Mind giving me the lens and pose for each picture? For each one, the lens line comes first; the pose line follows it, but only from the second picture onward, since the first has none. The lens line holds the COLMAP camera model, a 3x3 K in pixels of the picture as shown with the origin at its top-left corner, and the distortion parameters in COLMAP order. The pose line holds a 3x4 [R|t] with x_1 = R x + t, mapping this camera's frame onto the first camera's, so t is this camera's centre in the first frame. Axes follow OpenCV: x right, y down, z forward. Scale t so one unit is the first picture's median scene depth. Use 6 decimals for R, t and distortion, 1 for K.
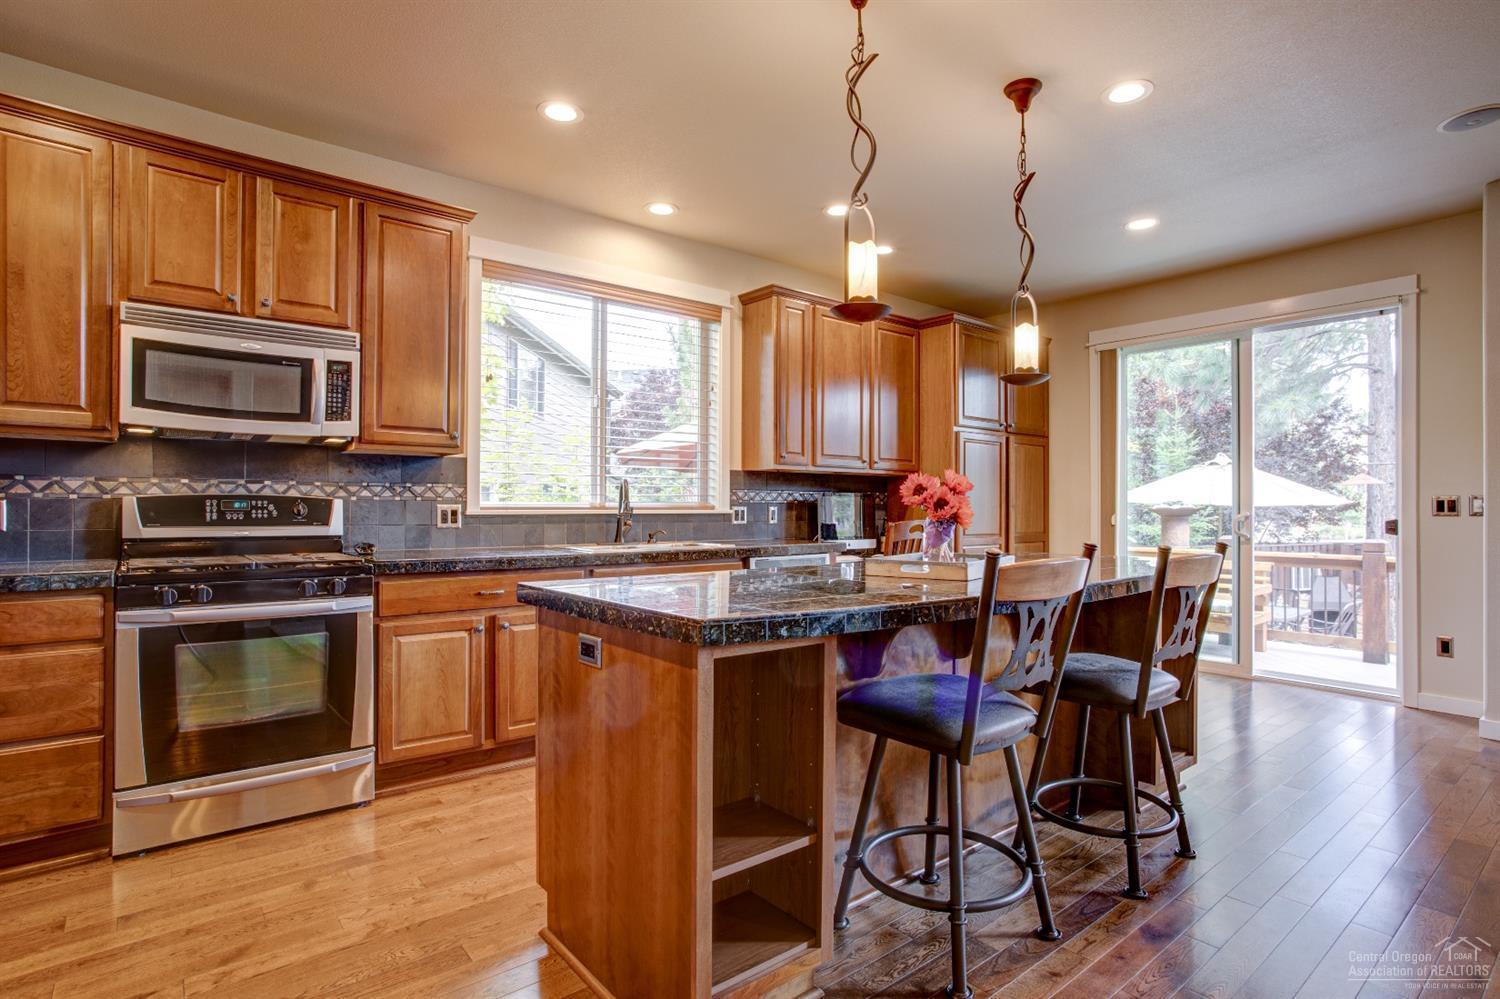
lens RADIAL K [[813.2, 0, 802.3], [0, 813.2, 497.0], [0, 0, 1]] dist [0.007036, 0.010556]
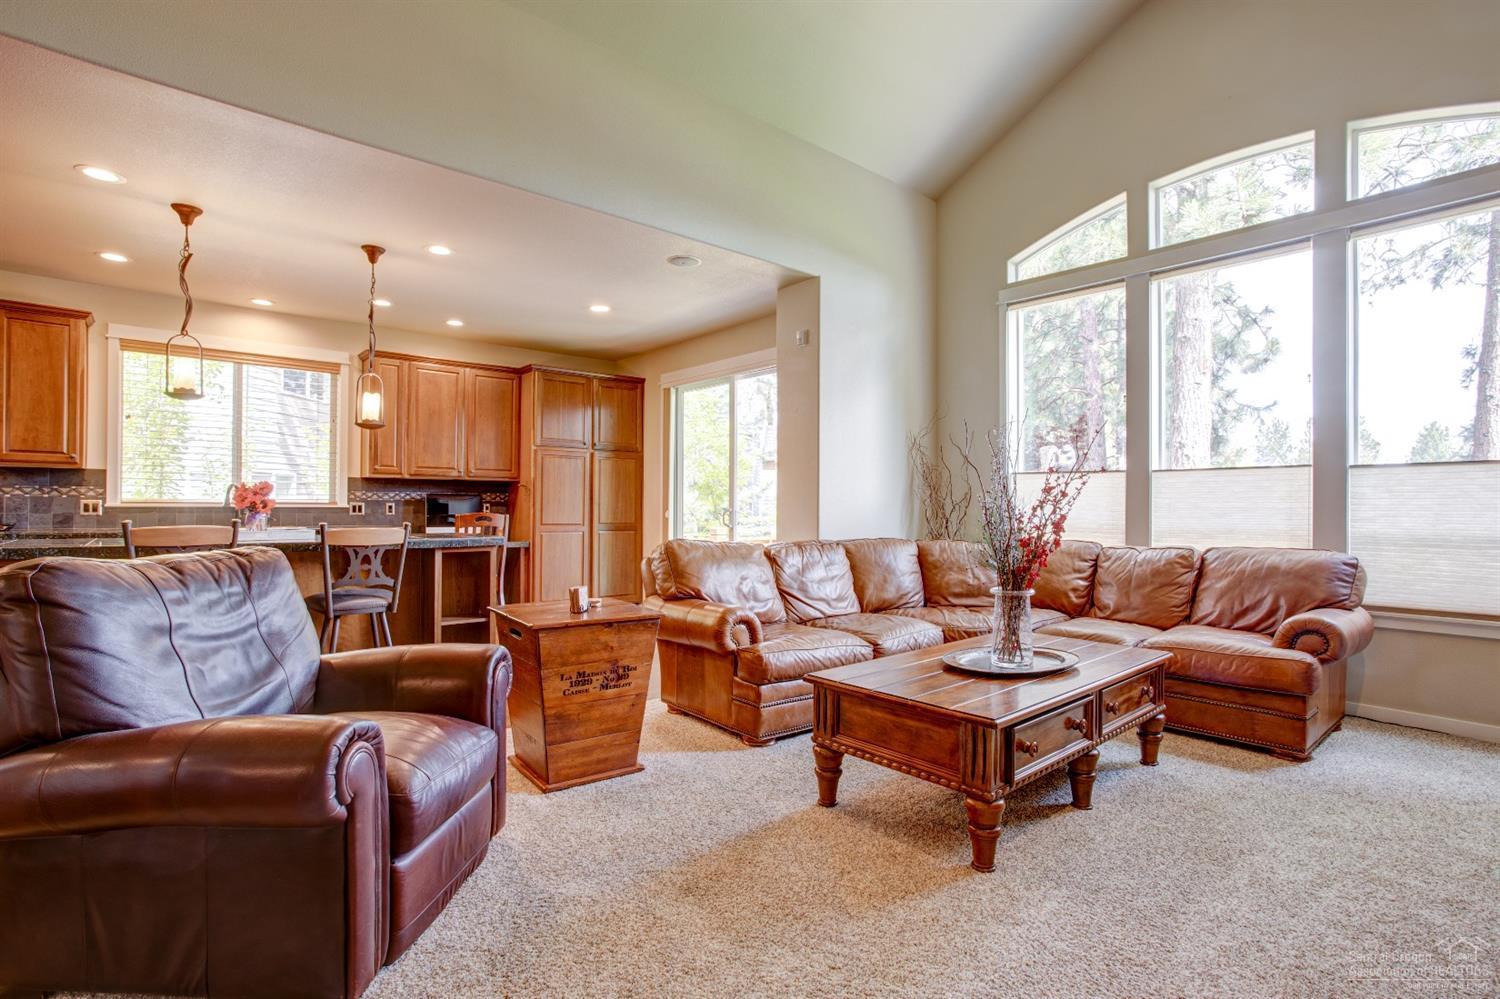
lens RADIAL K [[745.3, 0, 748.0], [0, 745.3, 502.6], [0, 0, 1]] dist [-0.019658, 0.022242]
pose [[0.999982, 0.002446, -0.005540, 0.897832], [-0.002415, 0.999981, 0.005626, 0.003704], [0.005554, -0.005612, 0.999969, -0.437541]]
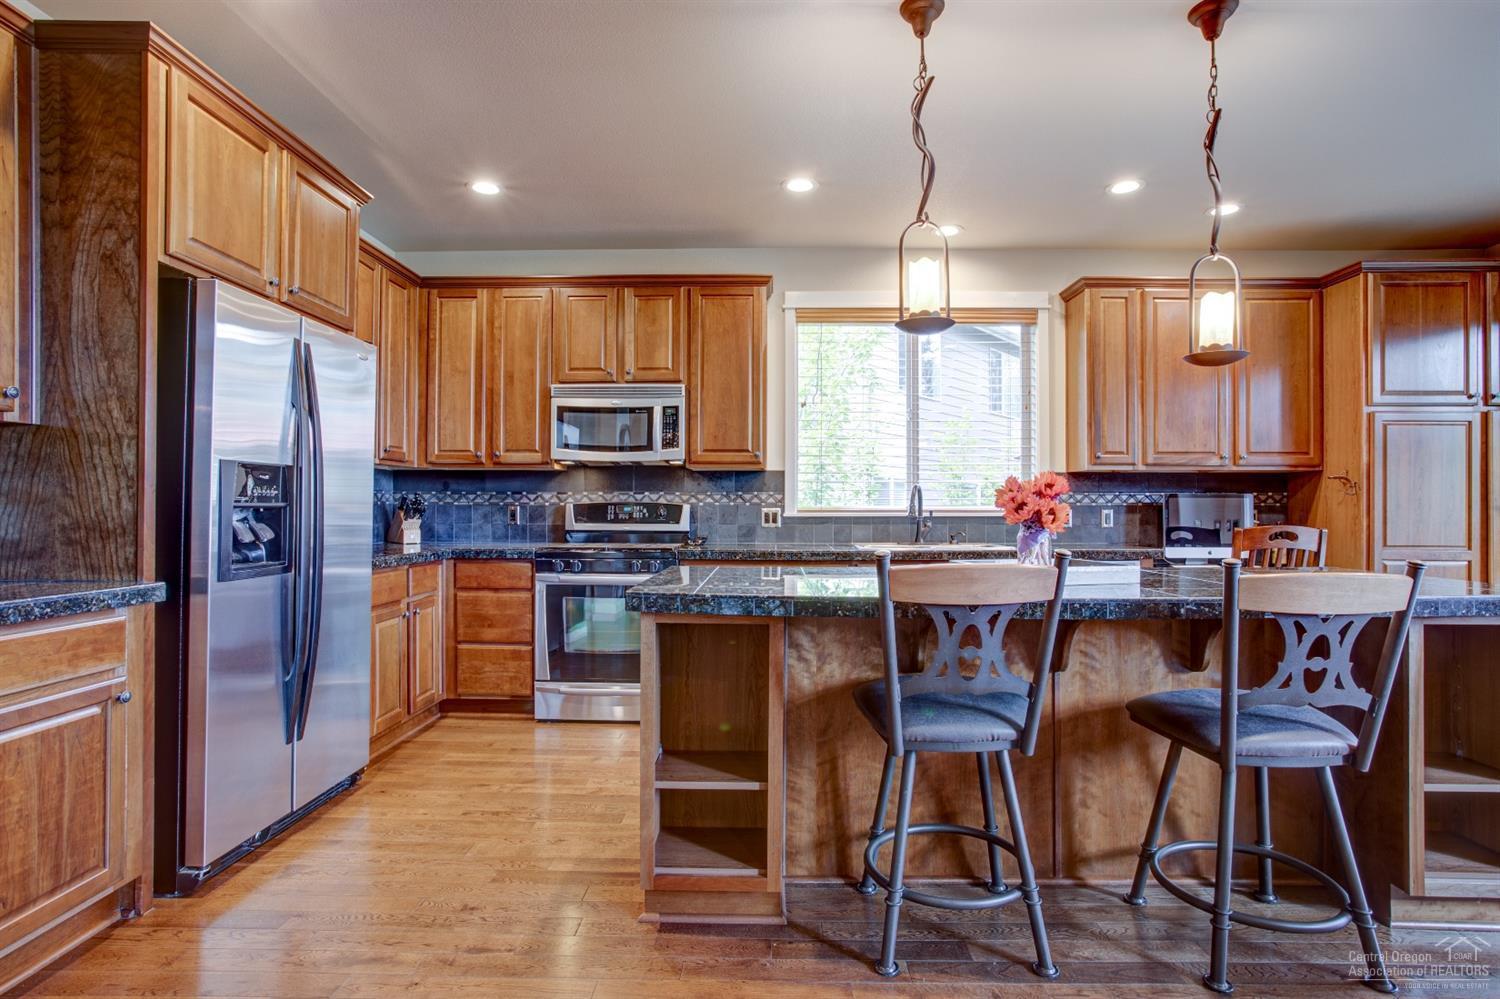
lens RADIAL K [[813.2, 0, 751.1], [0, 813.2, 502.4], [0, 0, 1]] dist [0.007036, 0.010556]
pose [[0.756129, -0.009227, -0.654357, 0.406420], [0.009466, 0.999950, -0.003161, 0.004166], [0.654354, -0.003804, 0.756179, 0.029308]]
